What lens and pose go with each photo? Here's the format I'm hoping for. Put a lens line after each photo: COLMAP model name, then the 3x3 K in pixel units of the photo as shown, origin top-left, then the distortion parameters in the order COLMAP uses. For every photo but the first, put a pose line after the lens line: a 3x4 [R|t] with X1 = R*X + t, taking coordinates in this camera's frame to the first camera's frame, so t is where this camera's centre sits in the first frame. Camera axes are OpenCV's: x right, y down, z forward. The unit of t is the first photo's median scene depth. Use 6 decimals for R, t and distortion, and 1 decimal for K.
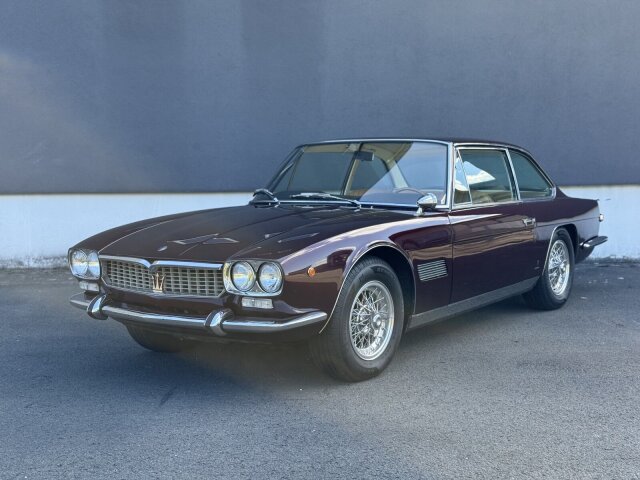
lens RADIAL K [[881.9, 0, 320.0], [0, 881.9, 240.0], [0, 0, 1]] dist [0.142820, -0.079023]
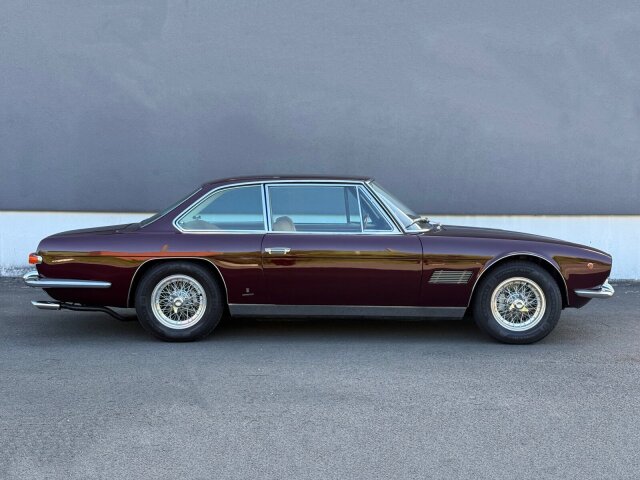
lens RADIAL K [[881.9, 0, 320.0], [0, 881.9, 240.0], [0, 0, 1]] dist [0.142820, -0.079023]
pose [[0.996563, 0.021942, 0.079884, -0.038974], [-0.020219, 0.999547, -0.022315, 0.004752], [-0.080338, 0.020623, 0.996554, -0.310102]]
